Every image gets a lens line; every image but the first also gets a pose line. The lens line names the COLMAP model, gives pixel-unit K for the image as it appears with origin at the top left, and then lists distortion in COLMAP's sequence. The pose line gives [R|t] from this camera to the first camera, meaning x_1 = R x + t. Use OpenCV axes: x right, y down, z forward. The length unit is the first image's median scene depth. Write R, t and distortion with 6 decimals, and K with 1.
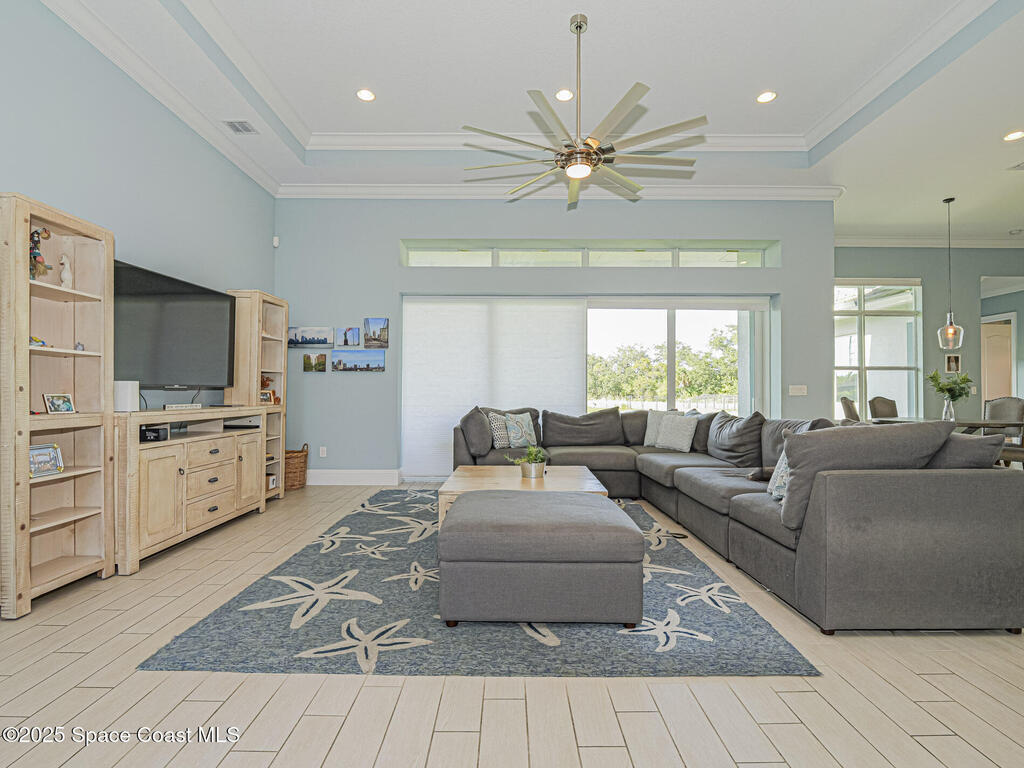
lens RADIAL K [[498.8, 0, 510.8], [0, 498.8, 389.7], [0, 0, 1]] dist [-0.015615, -0.000747]
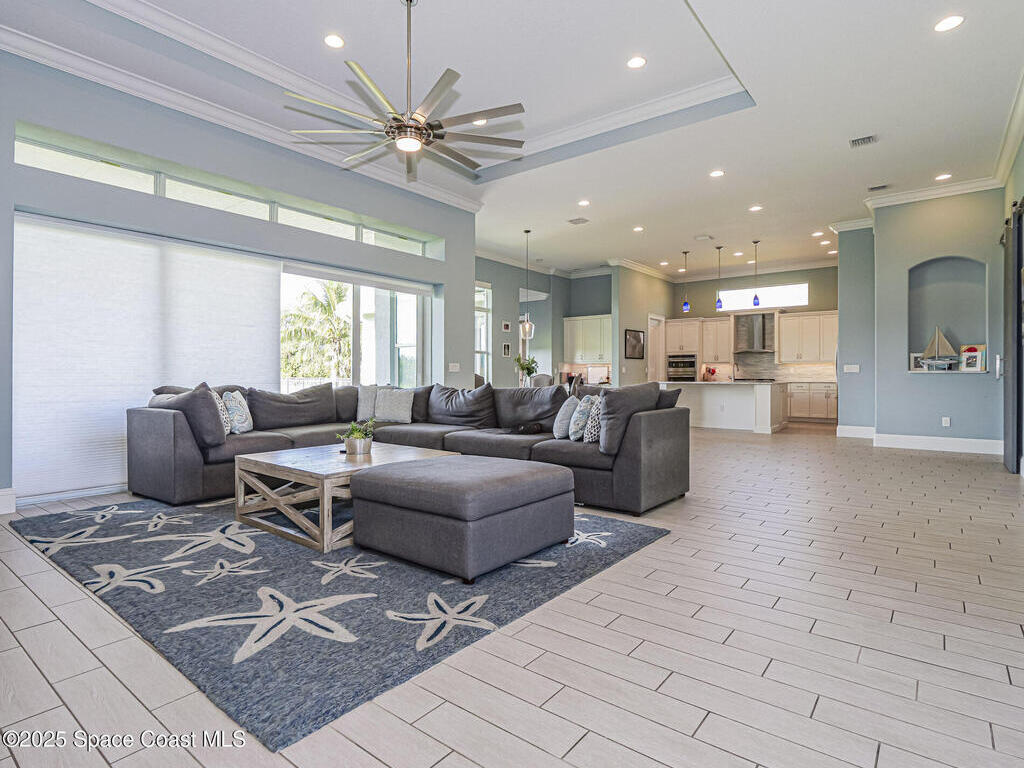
lens RADIAL K [[542.0, 0, 507.0], [0, 542.0, 379.3], [0, 0, 1]] dist [-0.000817, -0.000523]
pose [[0.625033, -0.006376, 0.780573, -0.657222], [-0.005058, 0.999913, 0.012218, 0.024324], [-0.780582, -0.011584, 0.624946, 0.165418]]
